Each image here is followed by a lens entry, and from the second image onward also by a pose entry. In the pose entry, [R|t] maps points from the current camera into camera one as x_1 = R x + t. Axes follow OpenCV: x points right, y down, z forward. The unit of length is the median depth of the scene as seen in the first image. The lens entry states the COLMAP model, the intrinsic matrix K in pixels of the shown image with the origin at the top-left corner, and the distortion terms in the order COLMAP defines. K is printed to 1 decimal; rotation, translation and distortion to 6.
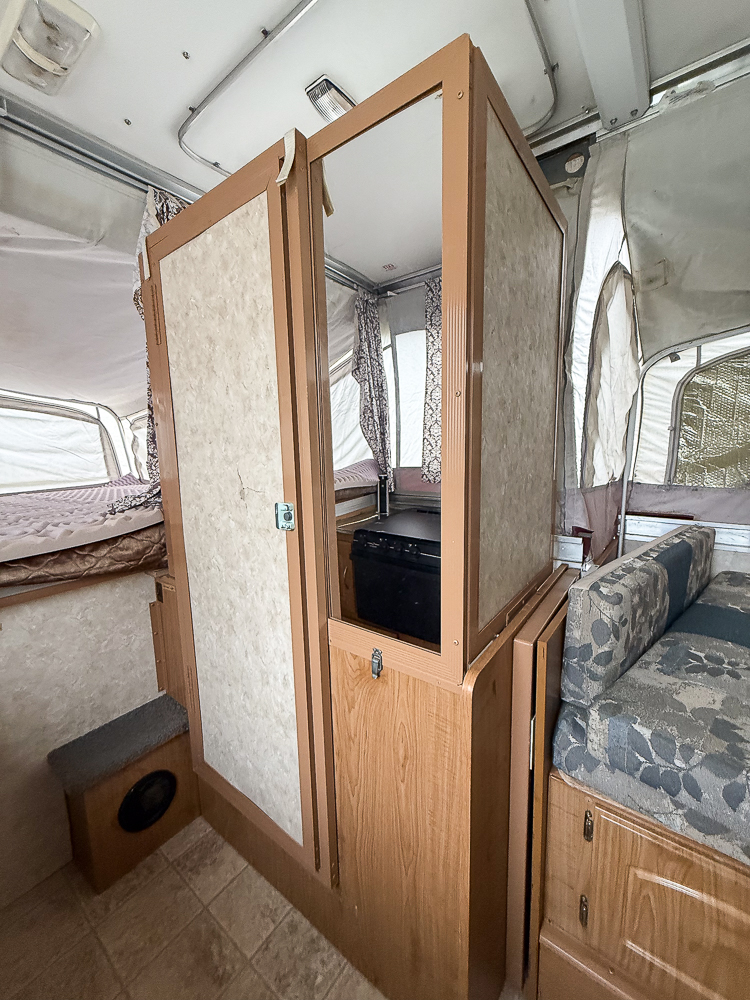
lens RADIAL K [[398.4, 0, 377.0], [0, 398.4, 498.5], [0, 0, 1]] dist [-0.000736, 0.000686]
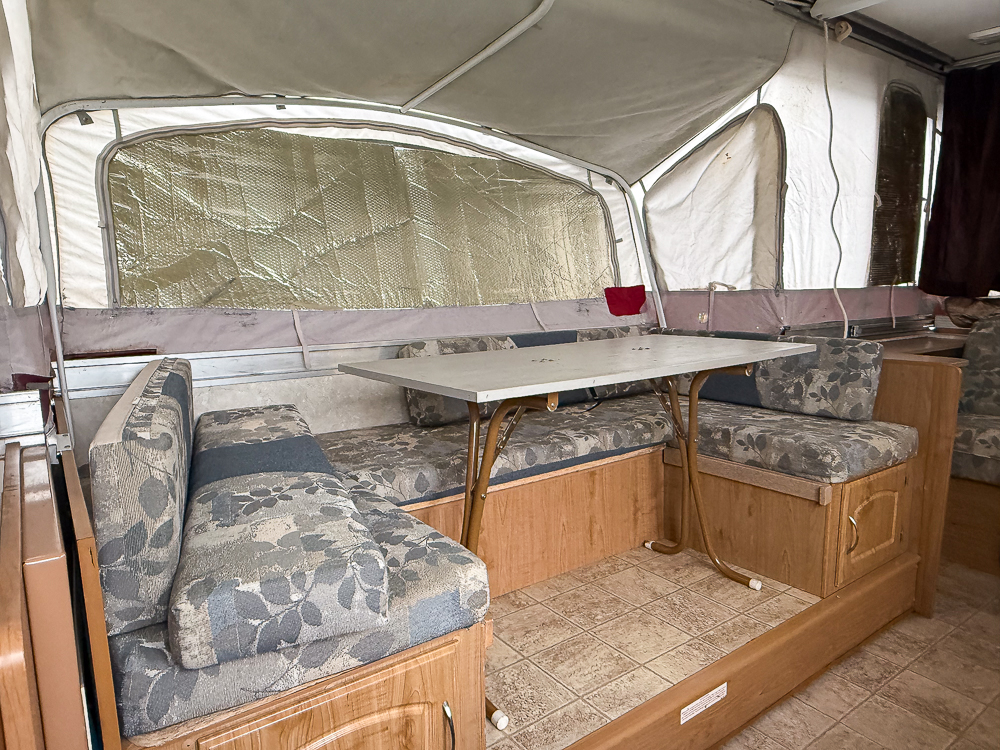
lens RADIAL K [[640.4, 0, 489.7], [0, 640.4, 379.2], [0, 0, 1]] dist [-0.004325, 0.003214]
pose [[0.301270, -0.136170, 0.943766, -0.158620], [0.125026, 0.986847, 0.102475, 0.069063], [-0.945307, 0.087123, 0.314332, 0.084770]]
